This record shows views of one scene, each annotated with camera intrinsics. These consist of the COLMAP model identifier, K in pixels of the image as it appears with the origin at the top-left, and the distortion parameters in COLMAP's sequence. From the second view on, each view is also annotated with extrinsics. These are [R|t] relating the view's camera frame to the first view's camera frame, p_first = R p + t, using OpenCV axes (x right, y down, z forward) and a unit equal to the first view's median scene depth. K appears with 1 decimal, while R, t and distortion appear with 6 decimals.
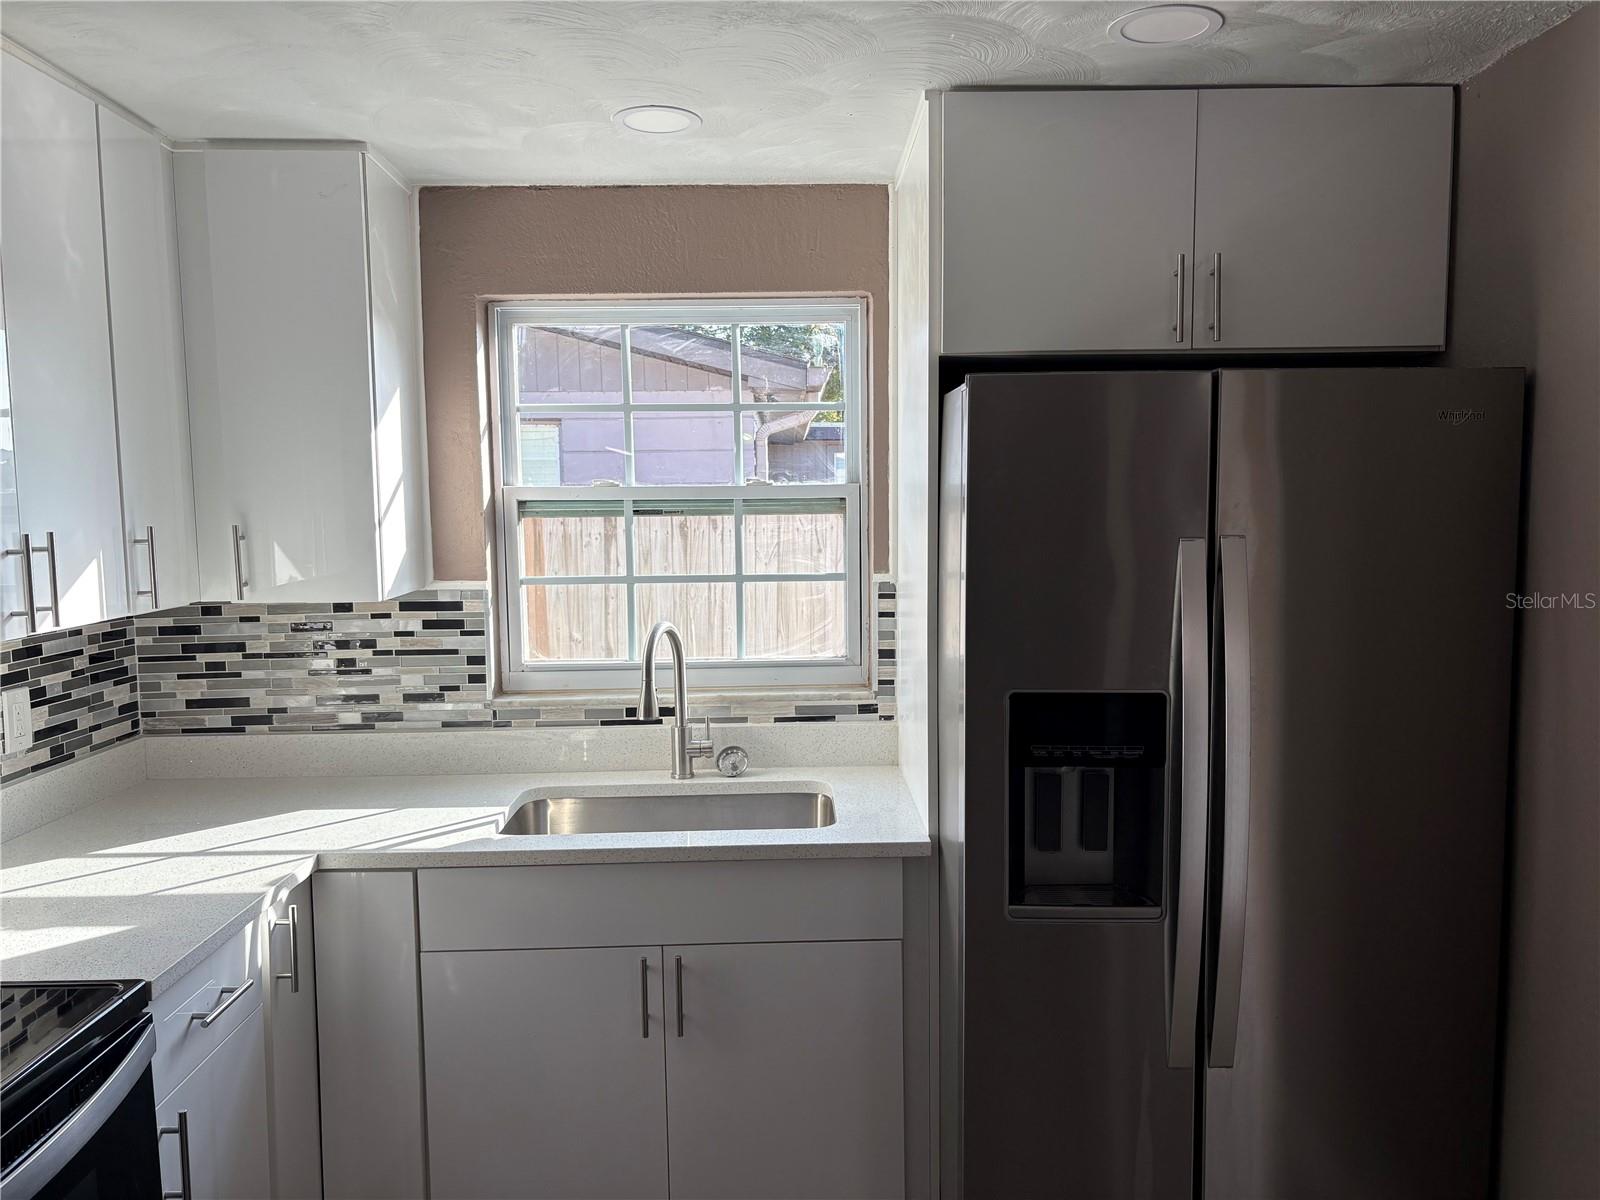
lens RADIAL K [[1204.7, 0, 799.6], [0, 1204.7, 597.8], [0, 0, 1]] dist [0.044338, -0.043808]
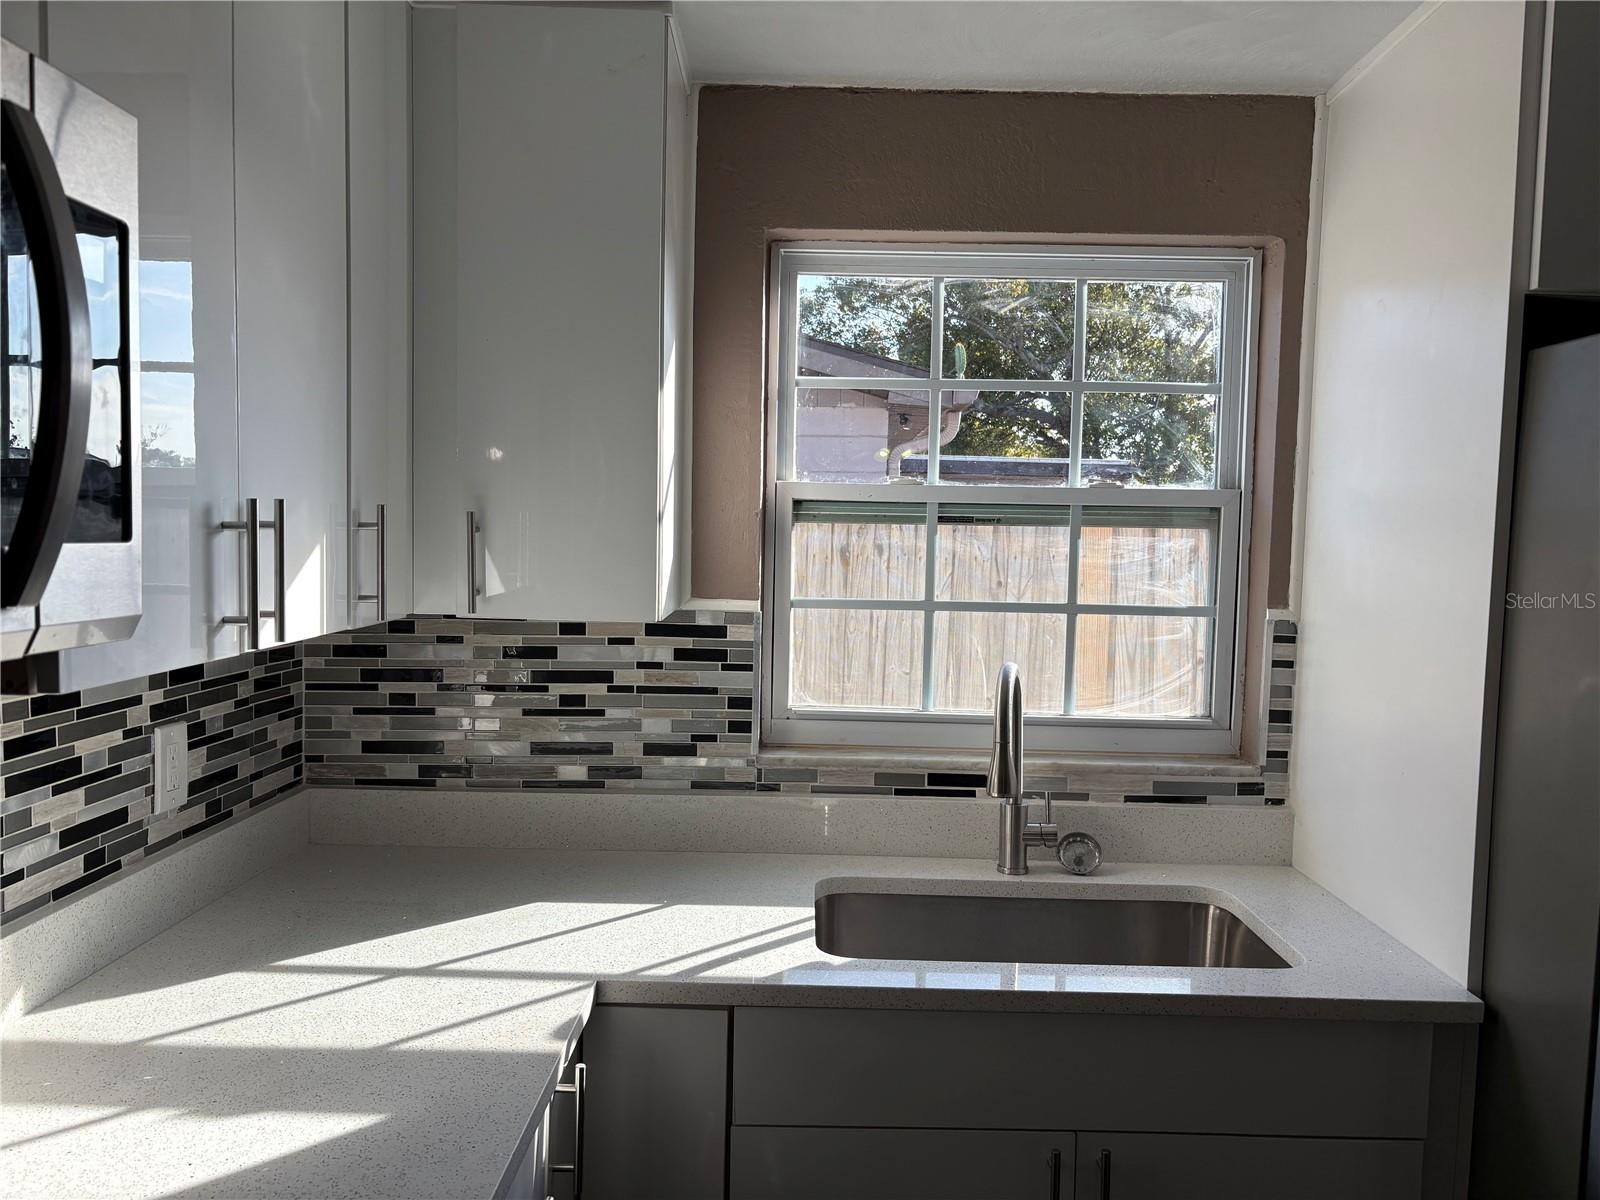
lens RADIAL K [[1204.7, 0, 796.7], [0, 1204.7, 597.1], [0, 0, 1]] dist [0.044338, -0.043808]
pose [[0.999075, 0.035392, -0.024421, -0.218391], [-0.036155, 0.998848, -0.031551, 0.007043], [0.023276, 0.032405, 0.999204, 0.238973]]
